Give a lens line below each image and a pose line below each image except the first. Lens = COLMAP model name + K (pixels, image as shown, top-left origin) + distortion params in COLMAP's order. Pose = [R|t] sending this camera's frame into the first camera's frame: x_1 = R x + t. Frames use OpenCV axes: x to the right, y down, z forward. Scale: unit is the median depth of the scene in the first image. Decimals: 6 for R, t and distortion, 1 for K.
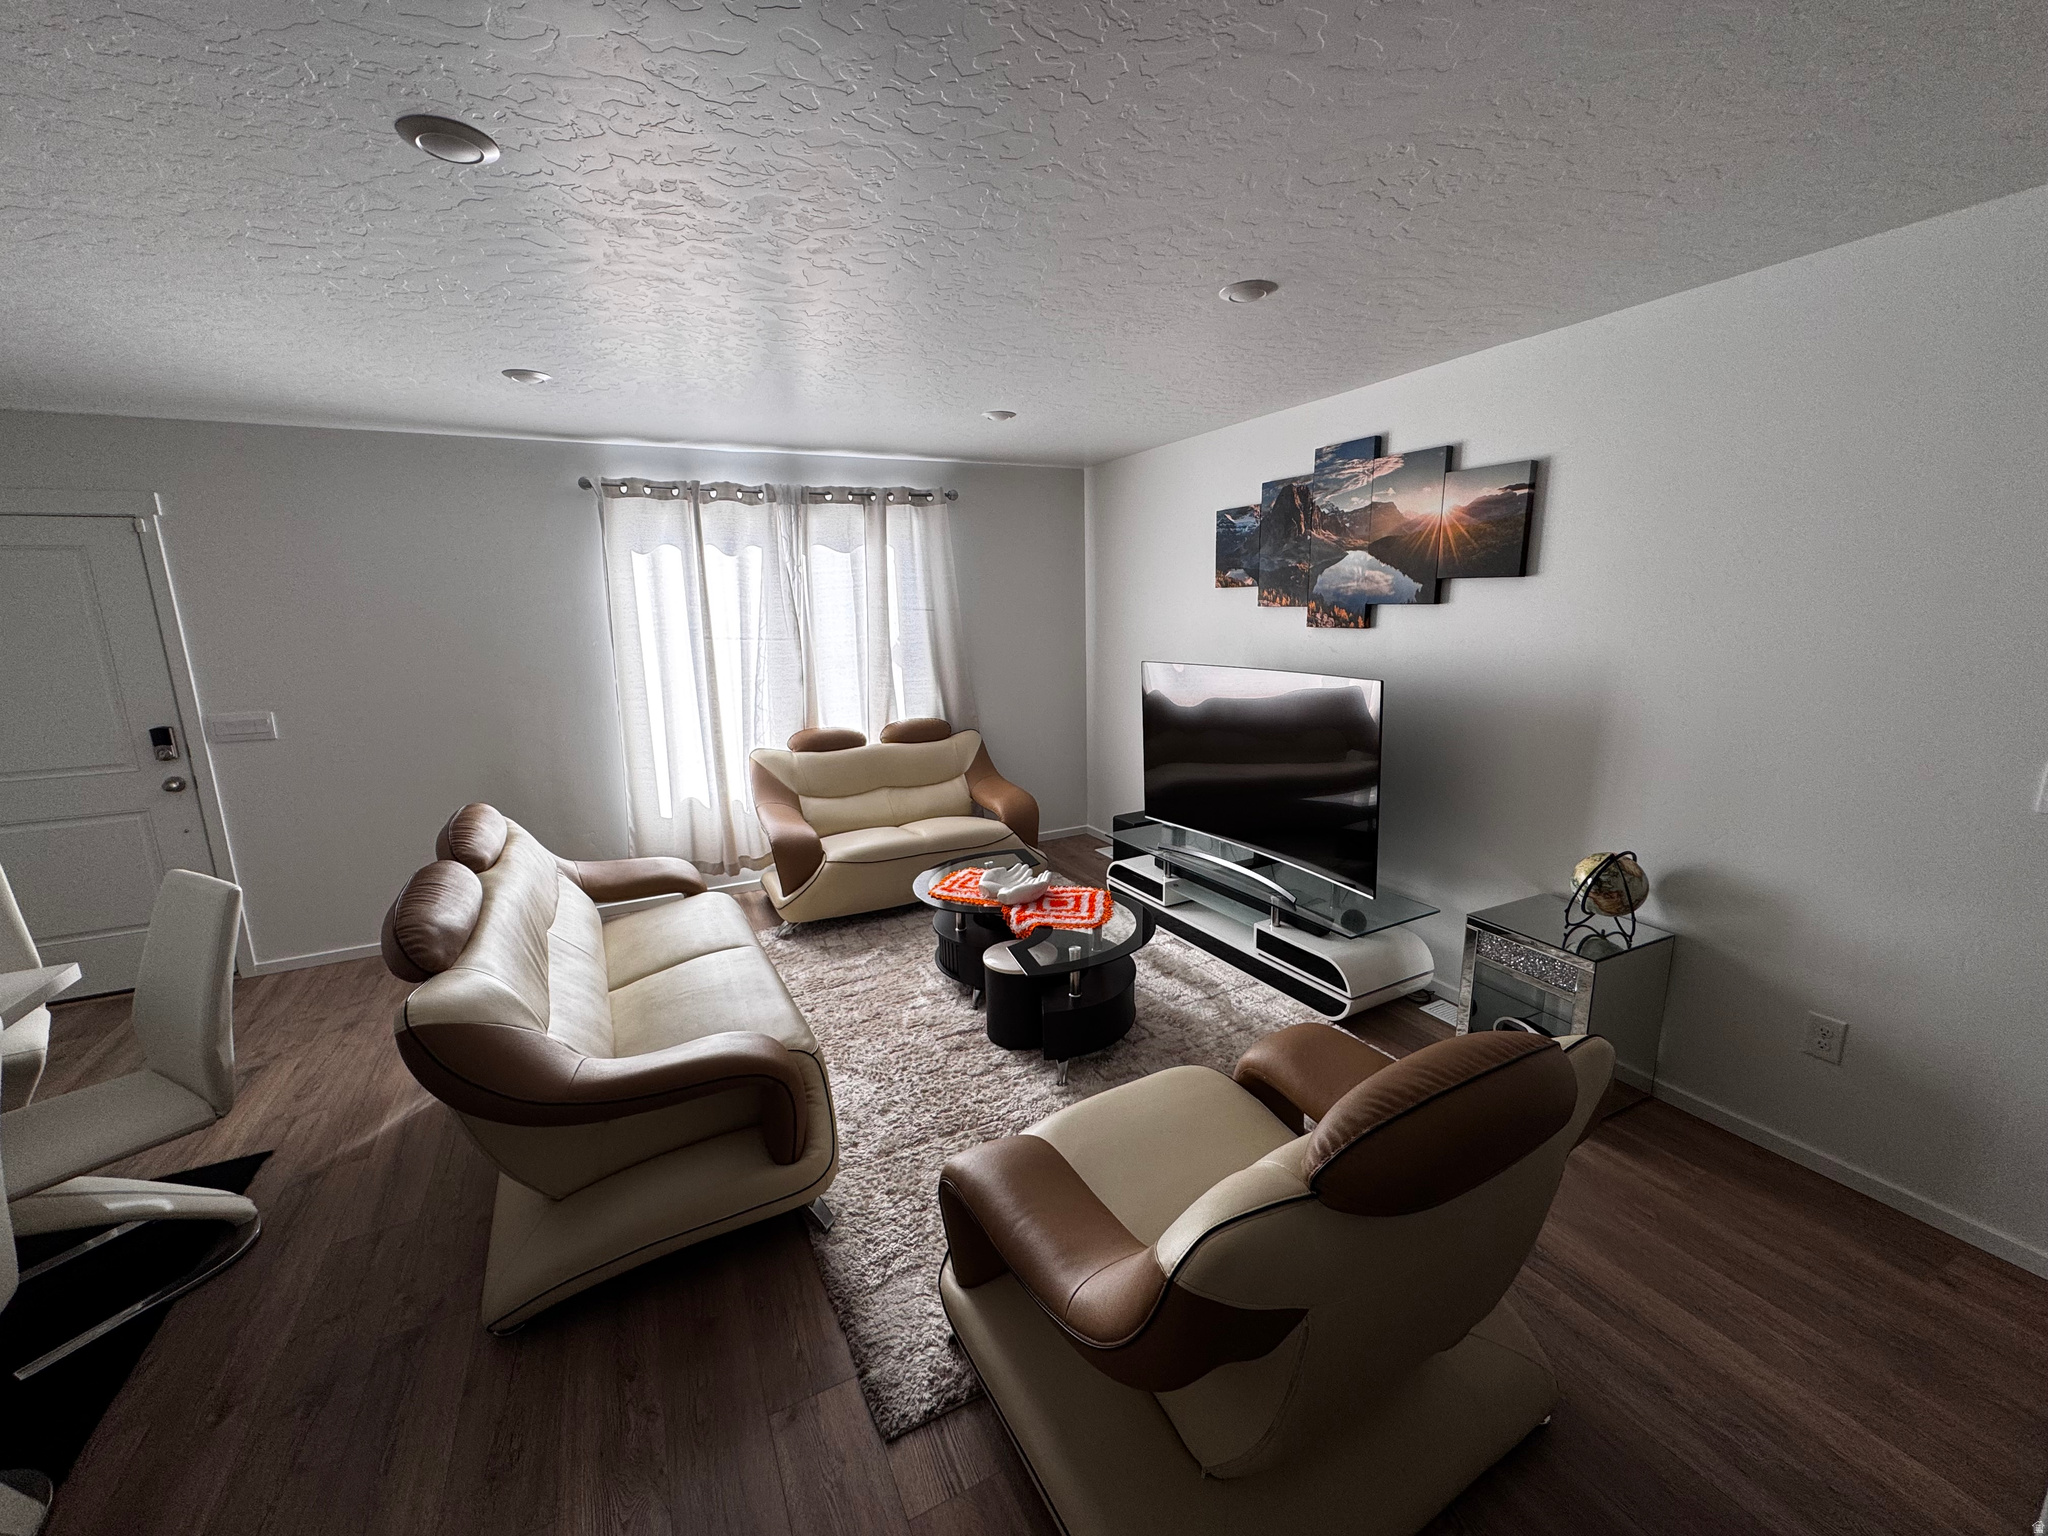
lens RADIAL K [[808.9, 0, 1020.2], [0, 808.9, 757.9], [0, 0, 1]] dist [-0.001160, 0.000626]
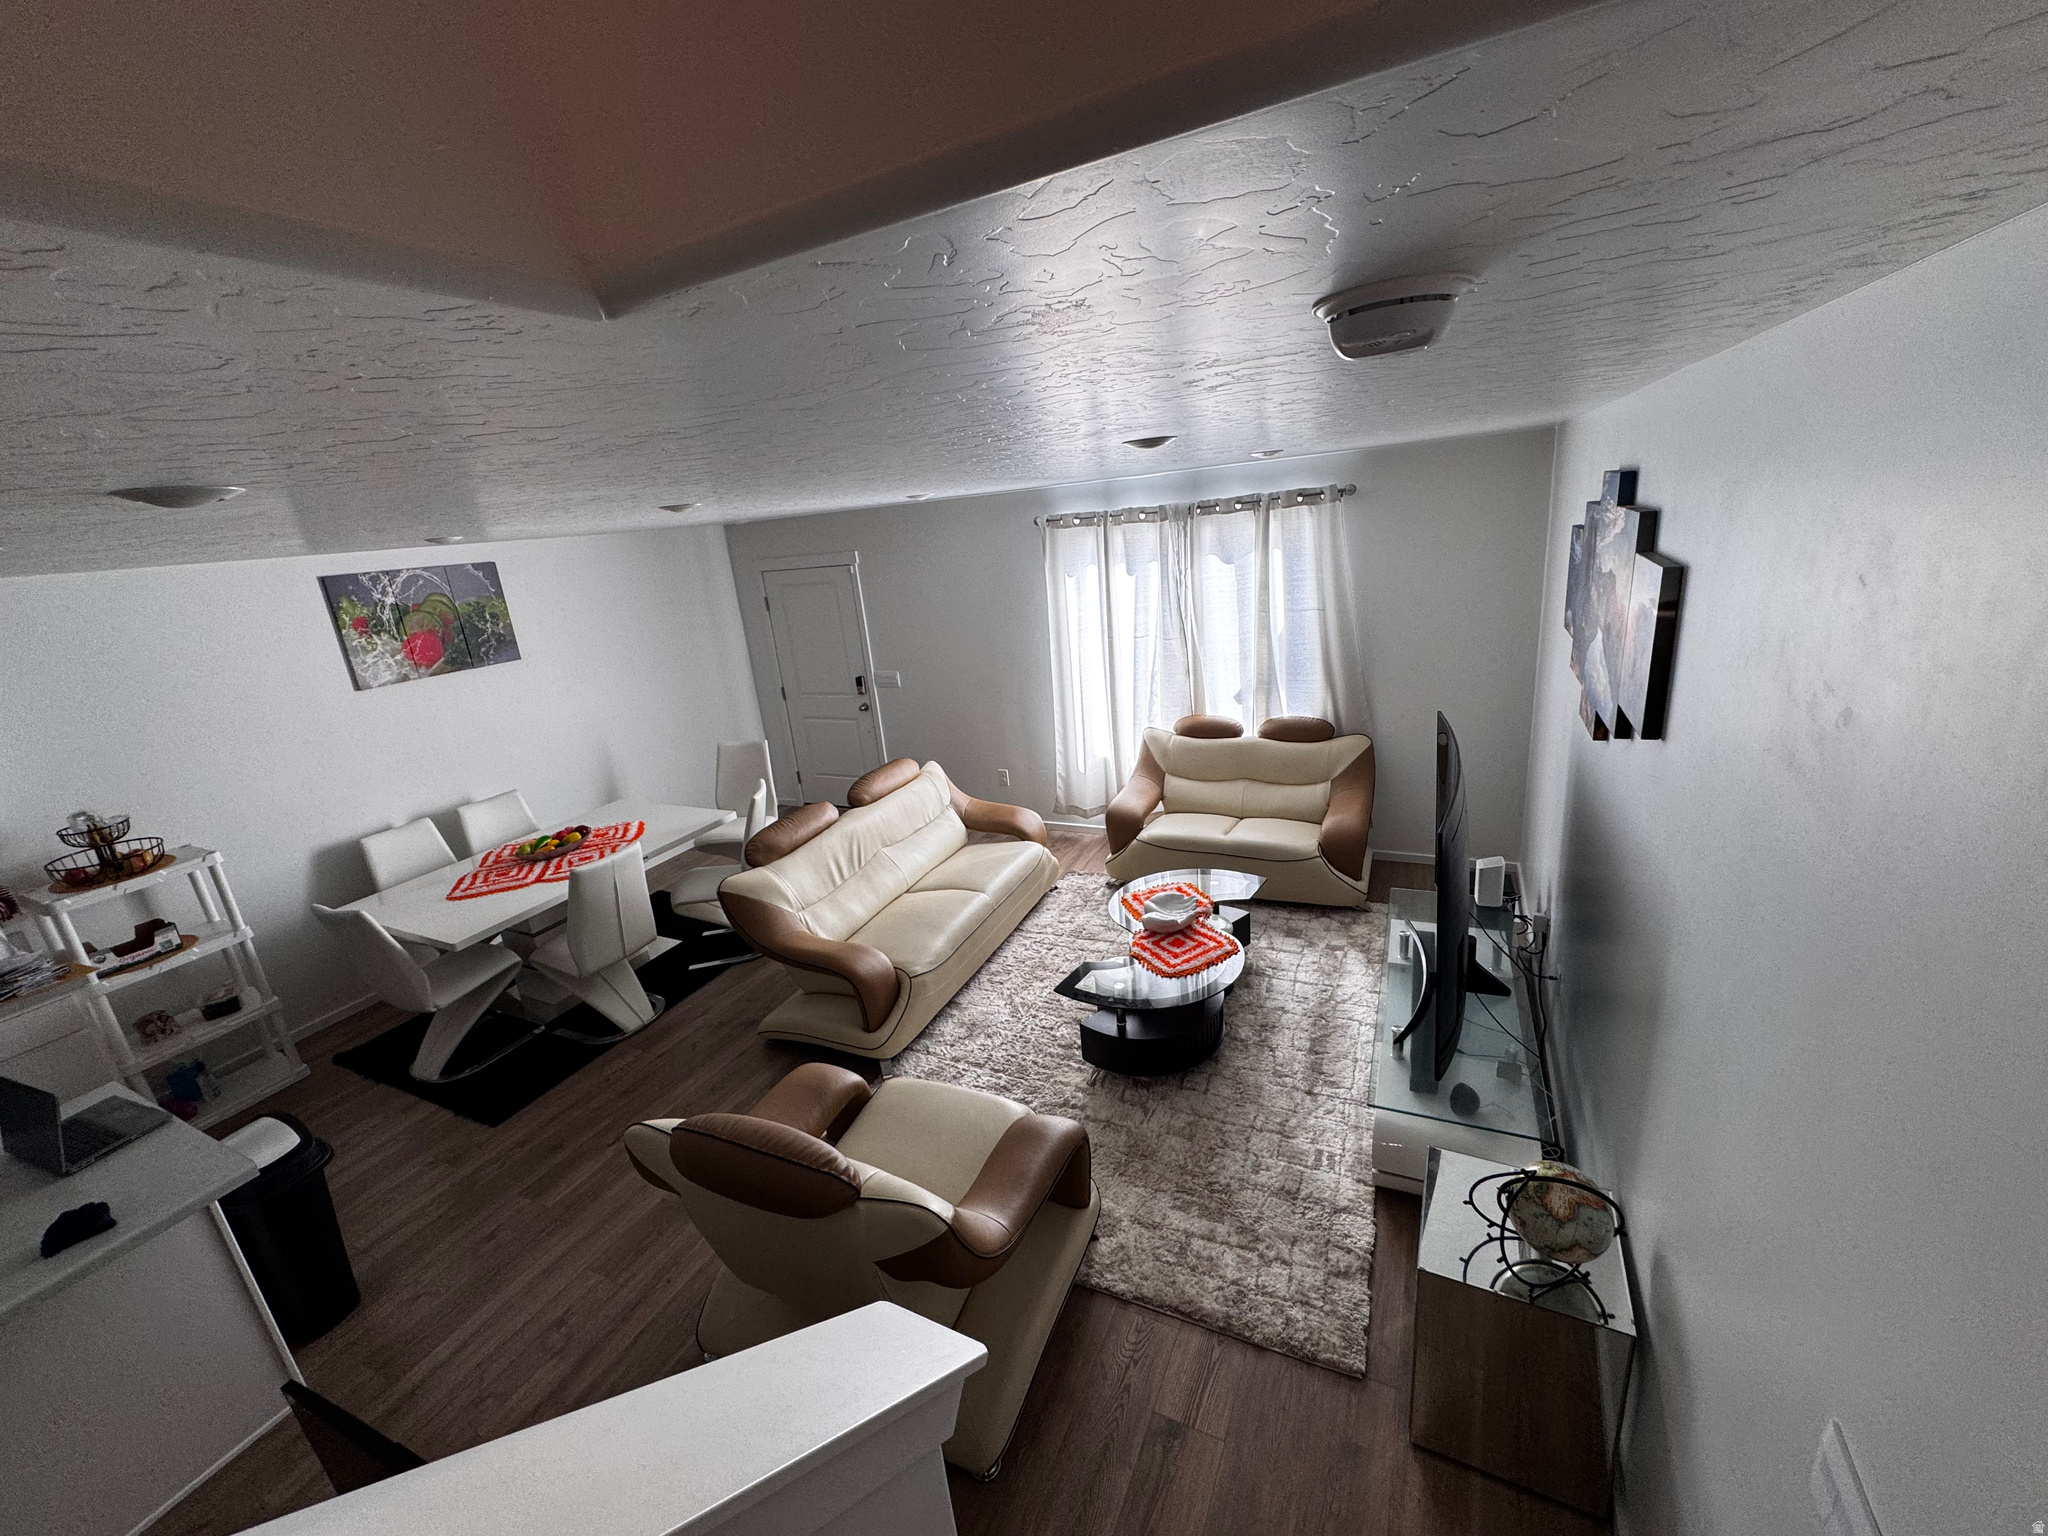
lens RADIAL K [[808.9, 0, 1025.0], [0, 808.9, 758.5], [0, 0, 1]] dist [-0.001160, 0.000626]
pose [[0.604114, 0.194733, -0.772739, 0.826848], [-0.073924, 0.979197, 0.188969, -0.296803], [0.793462, -0.057035, 0.605942, 0.204770]]
